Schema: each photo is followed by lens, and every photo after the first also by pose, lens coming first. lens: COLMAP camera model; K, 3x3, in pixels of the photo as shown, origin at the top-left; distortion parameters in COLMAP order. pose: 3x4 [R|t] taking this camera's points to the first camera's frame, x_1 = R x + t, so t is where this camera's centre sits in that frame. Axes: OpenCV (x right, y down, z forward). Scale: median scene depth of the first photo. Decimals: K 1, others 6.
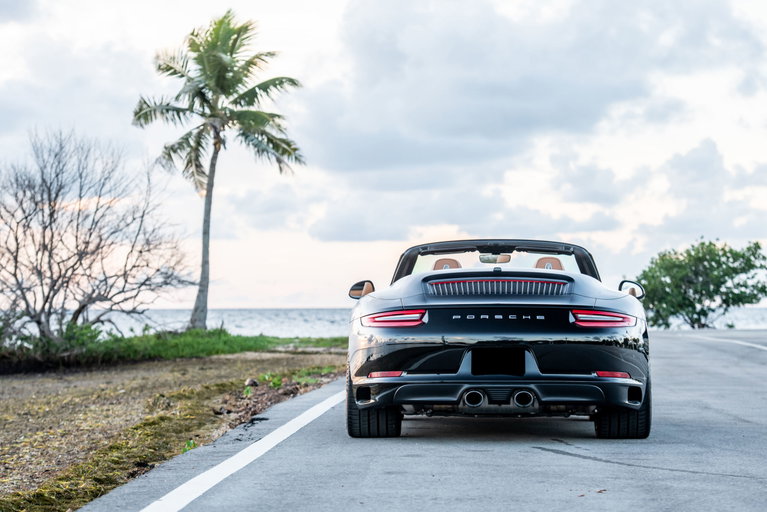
lens RADIAL K [[2322.8, 0, 381.5], [0, 2322.8, 256.9], [0, 0, 1]] dist [0.177550, 0.000000]
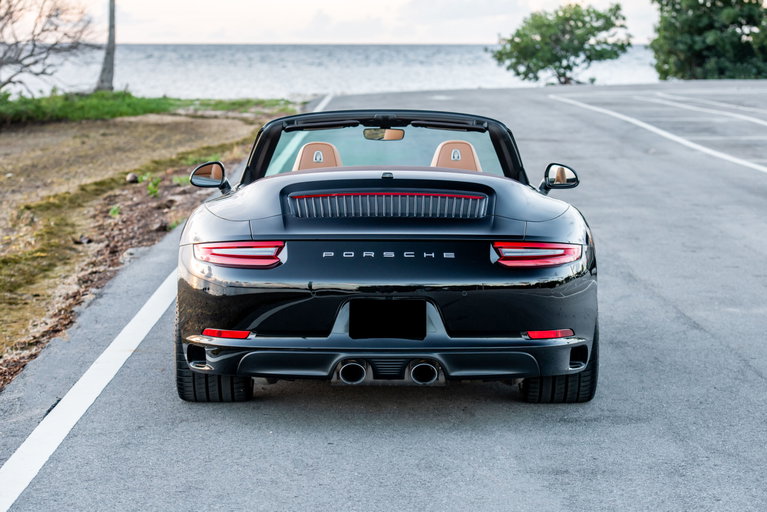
lens RADIAL K [[2078.9, 0, 387.2], [0, 2078.9, 255.6], [0, 0, 1]] dist [0.104046, 0.000000]
pose [[0.998693, 0.000549, 0.051108, 0.008949], [-0.006426, 0.993357, 0.114897, -0.022157], [-0.050706, -0.115075, 0.992062, 0.188870]]
